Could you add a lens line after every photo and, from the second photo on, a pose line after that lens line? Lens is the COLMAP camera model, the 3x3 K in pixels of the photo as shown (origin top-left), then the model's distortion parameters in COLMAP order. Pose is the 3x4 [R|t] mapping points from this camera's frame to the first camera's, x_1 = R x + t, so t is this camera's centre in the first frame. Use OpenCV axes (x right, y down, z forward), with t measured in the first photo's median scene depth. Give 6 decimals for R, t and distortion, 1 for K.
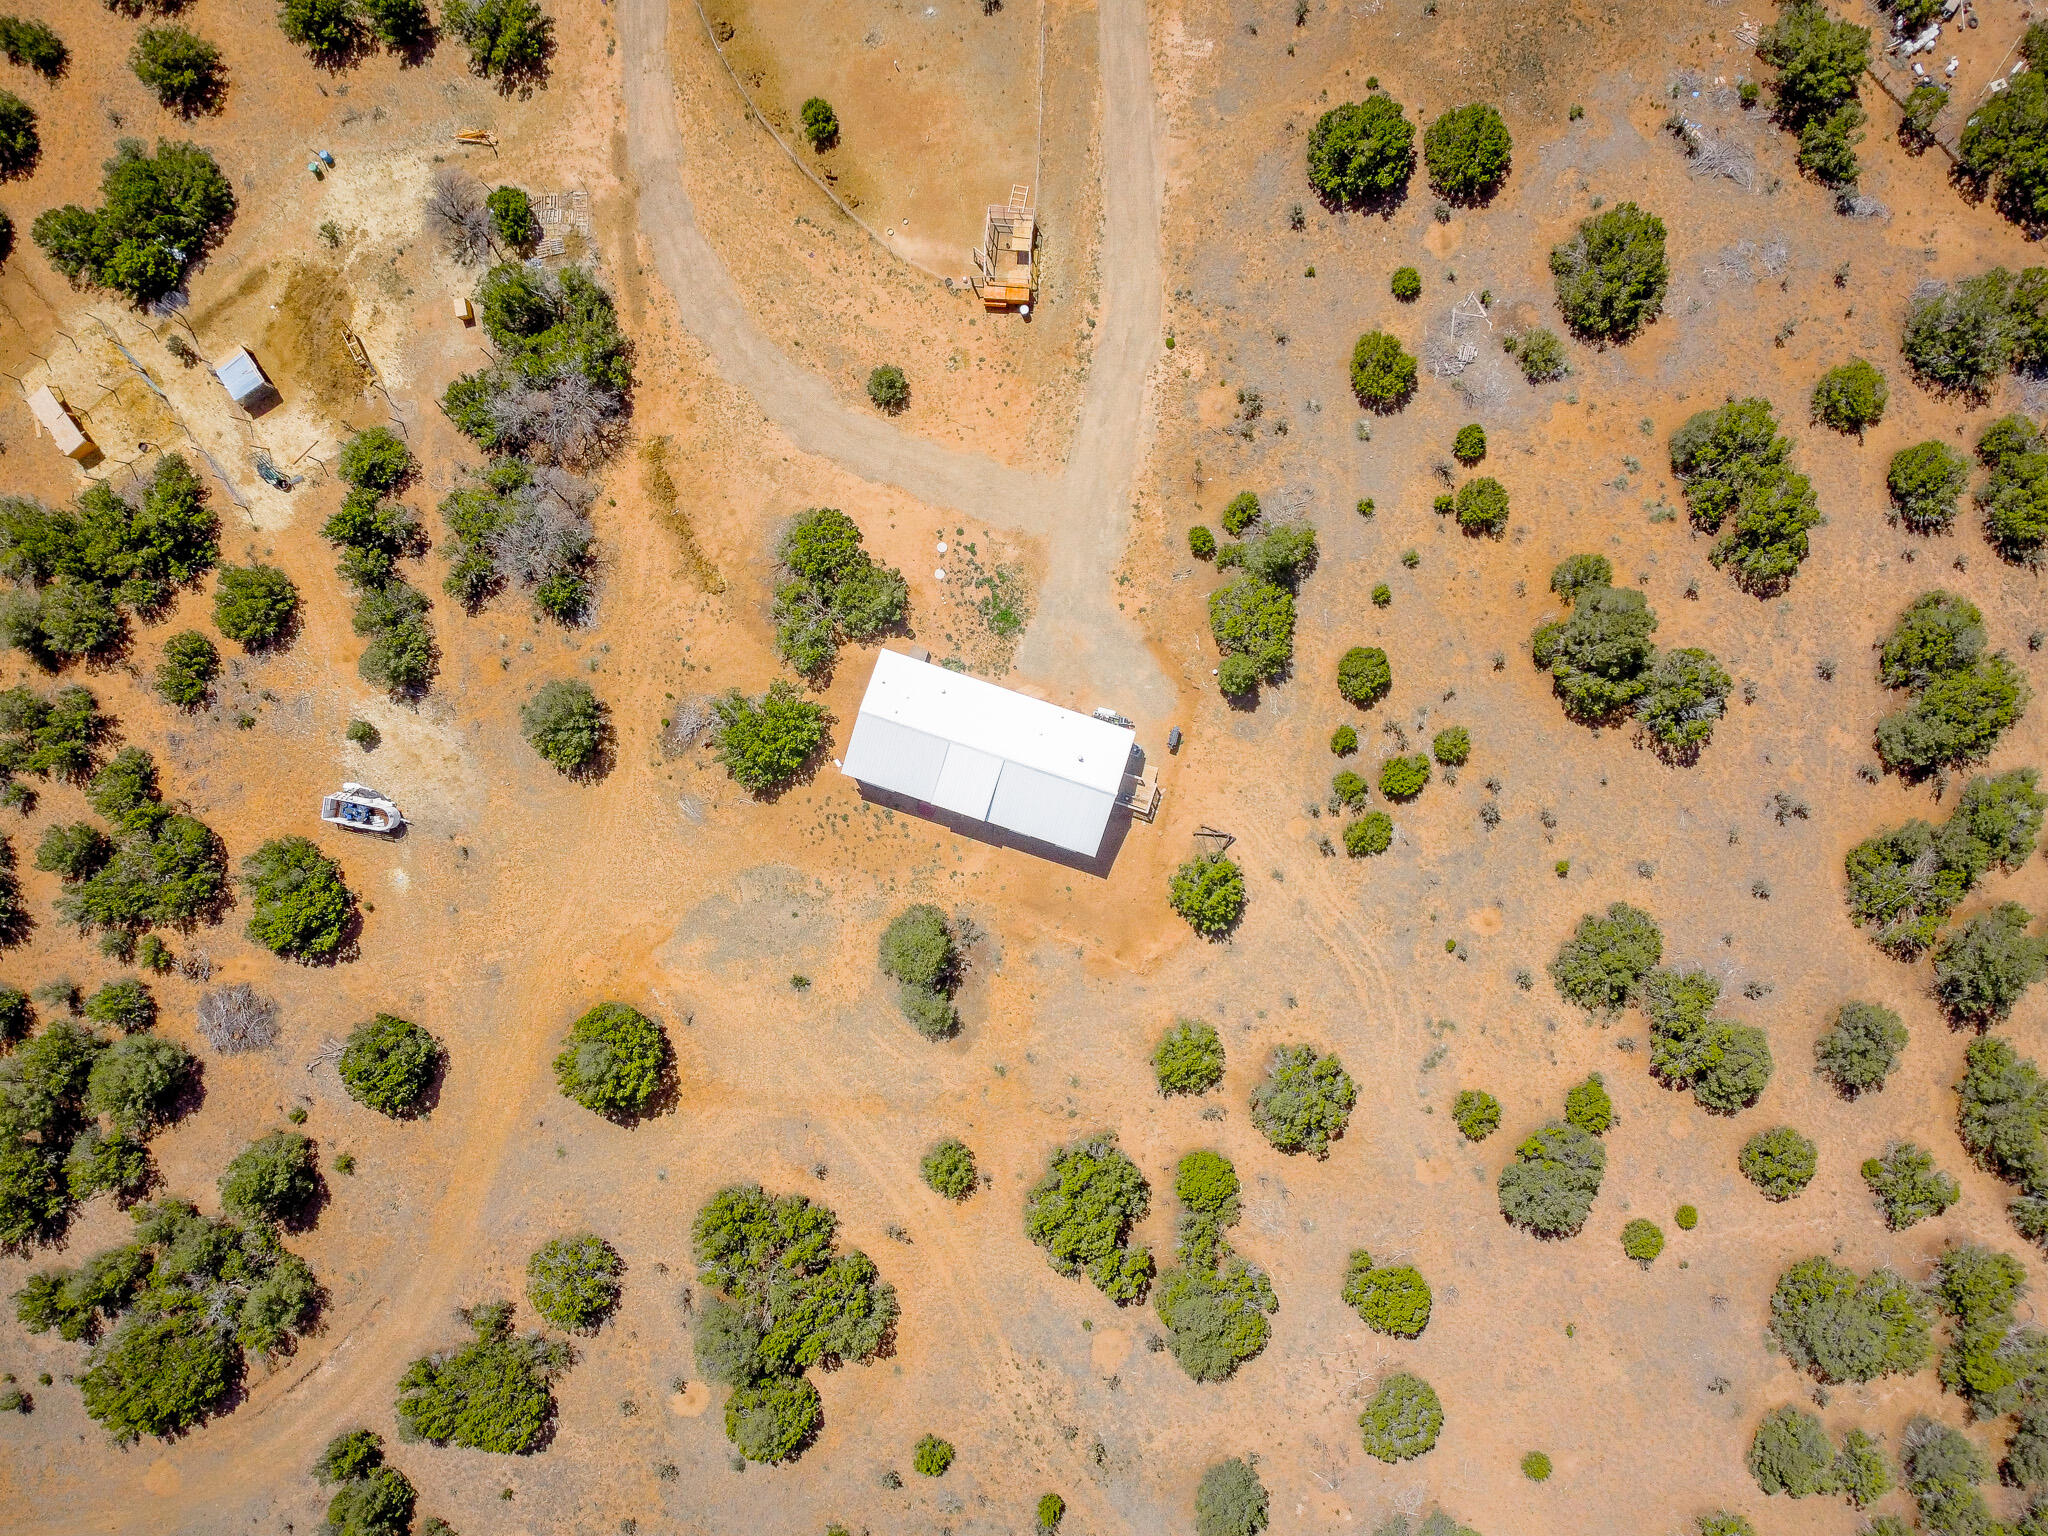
lens RADIAL K [[1554.0, 0, 1025.8], [0, 1554.0, 760.8], [0, 0, 1]] dist [-0.003324, -0.005171]
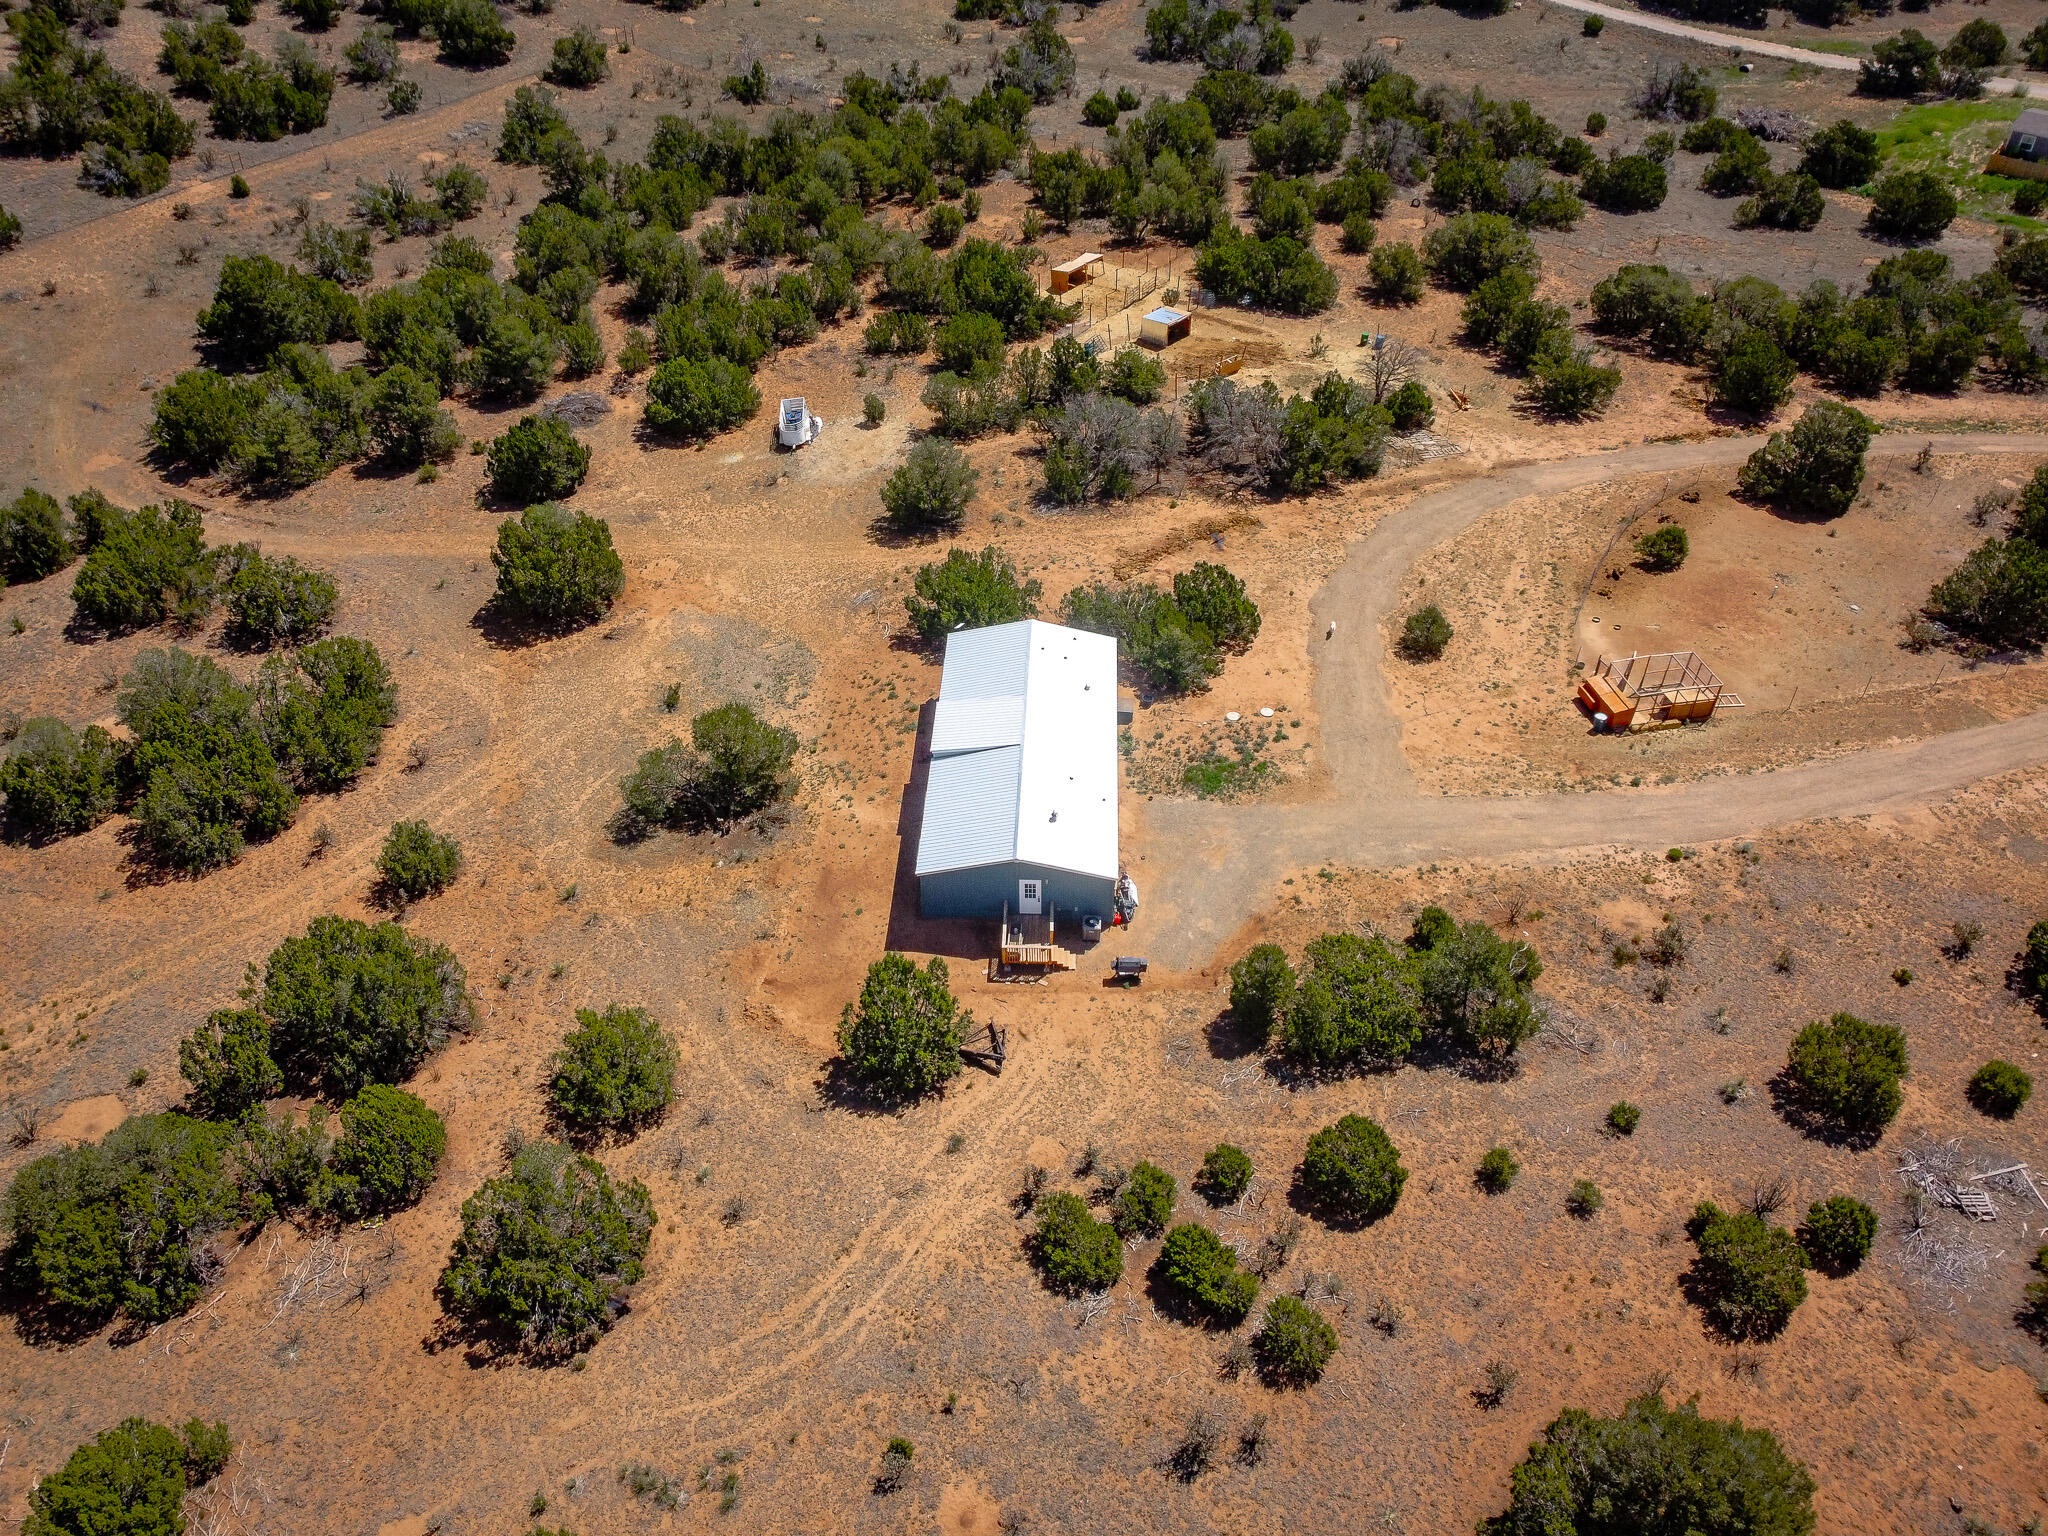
lens RADIAL K [[1554.0, 0, 1025.8], [0, 1554.0, 760.8], [0, 0, 1]] dist [-0.003324, -0.005171]
pose [[0.274571, 0.623294, -0.732199, 0.488052], [-0.961566, 0.179046, -0.208167, 0.139937], [0.001348, 0.761215, 0.648499, 0.524521]]
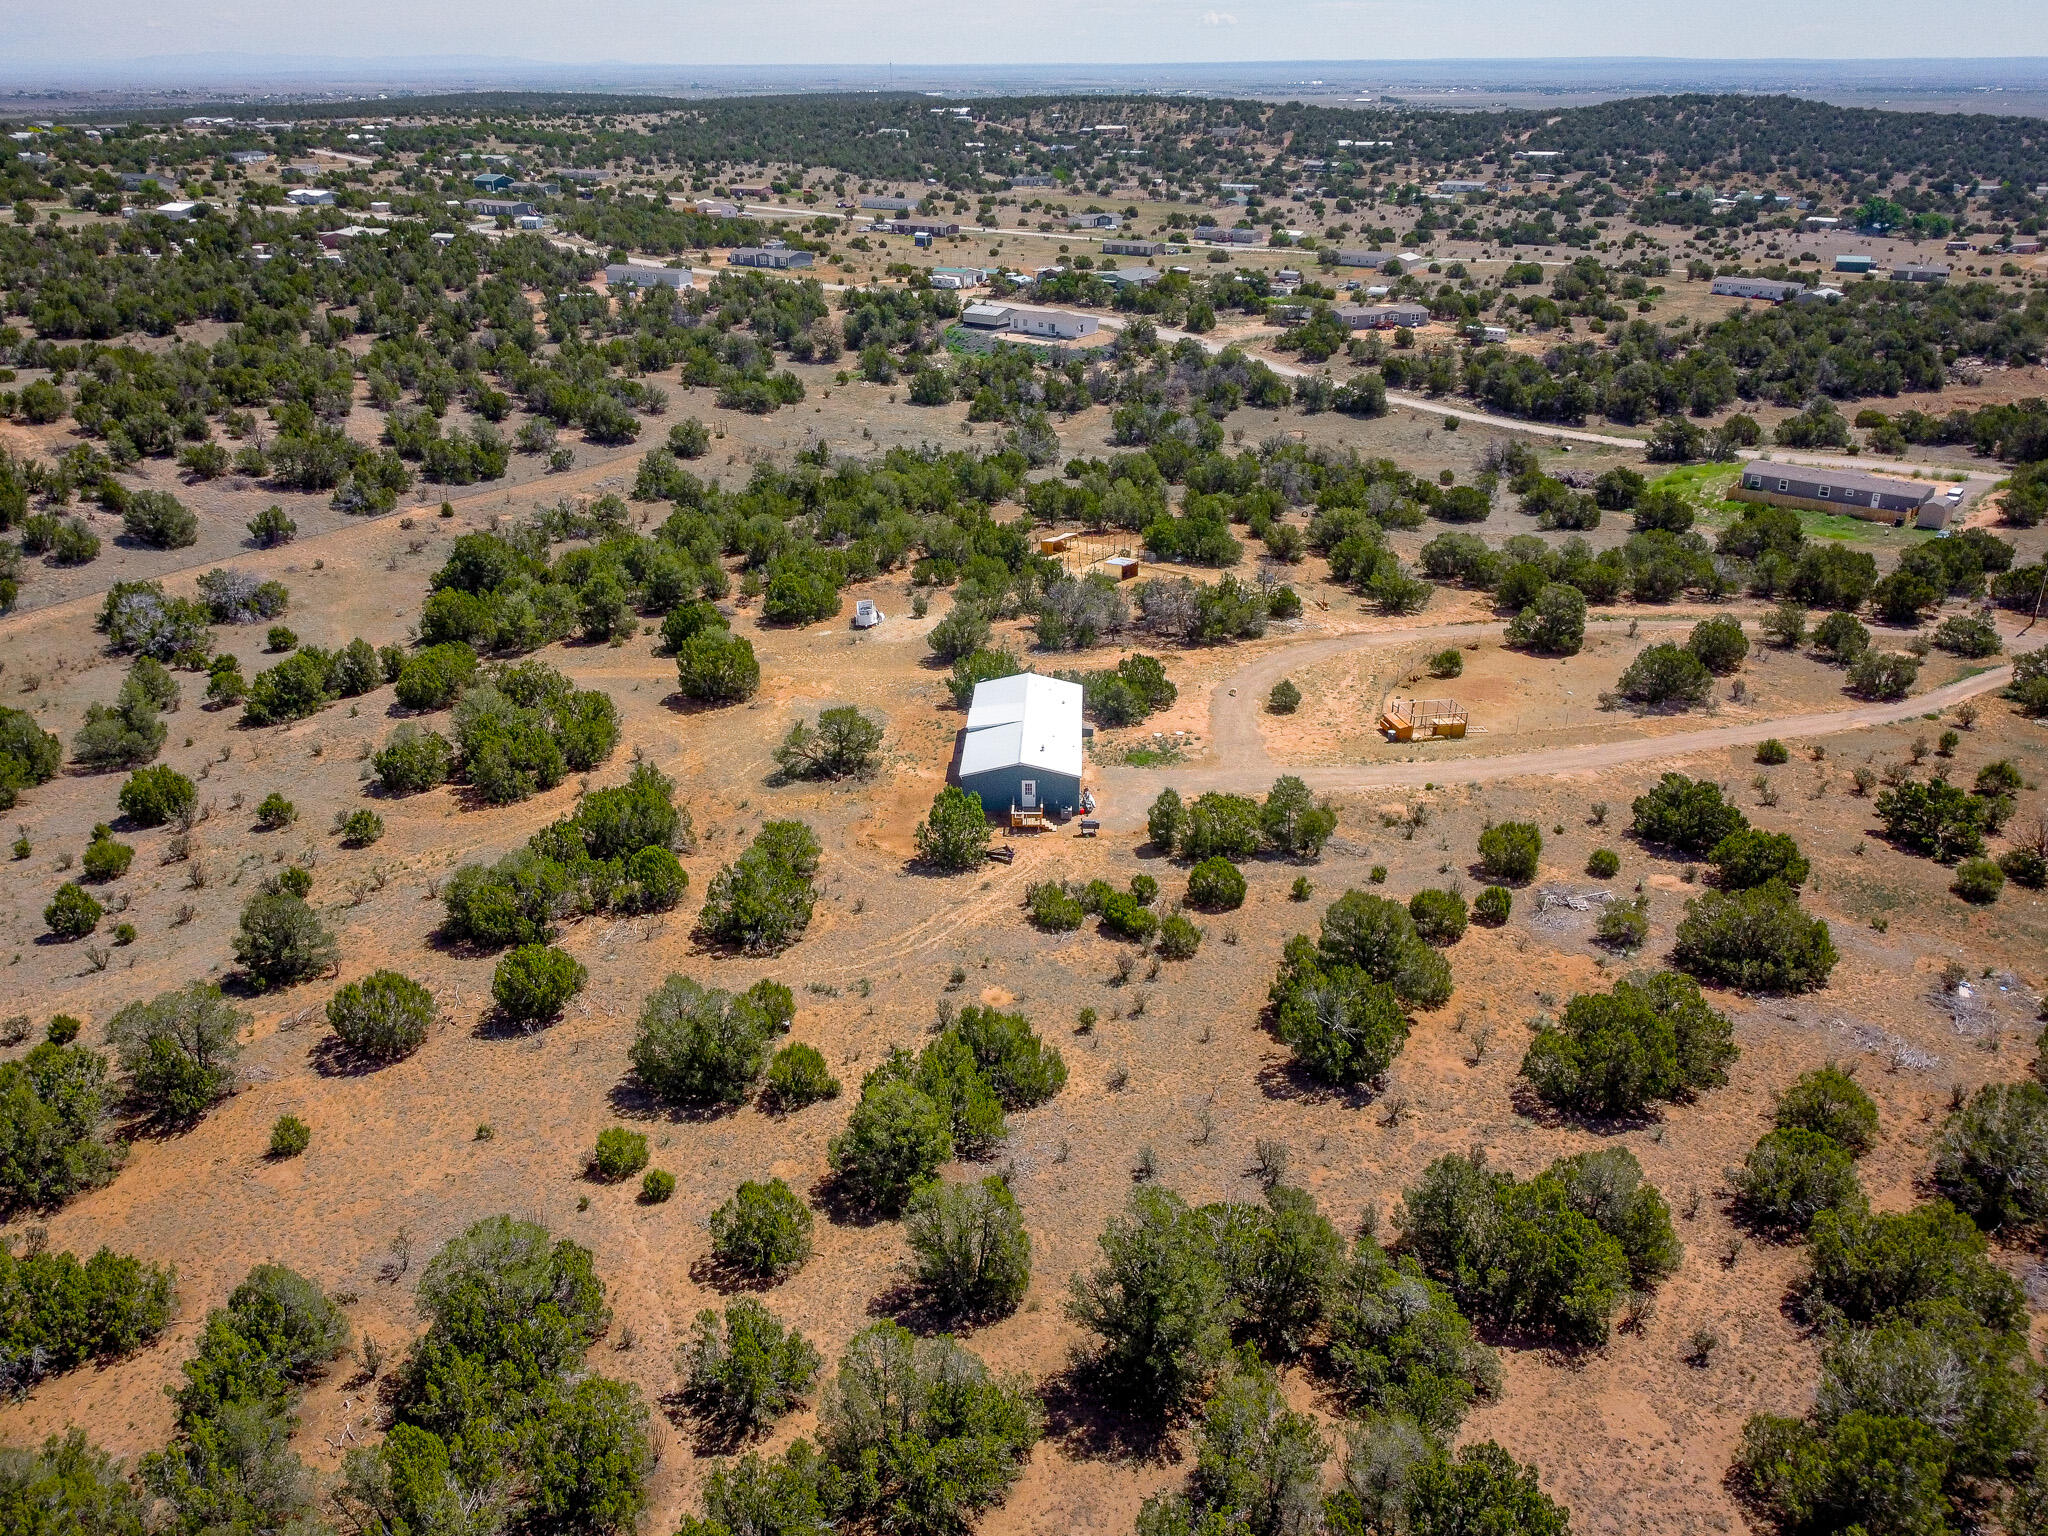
lens RADIAL K [[1554.0, 0, 1025.8], [0, 1554.0, 760.8], [0, 0, 1]] dist [-0.003324, -0.005171]
pose [[0.278746, 0.397157, -0.874395, 0.964751], [-0.960361, 0.117817, -0.252637, 0.279886], [0.002682, 0.910157, 0.414255, 0.526877]]
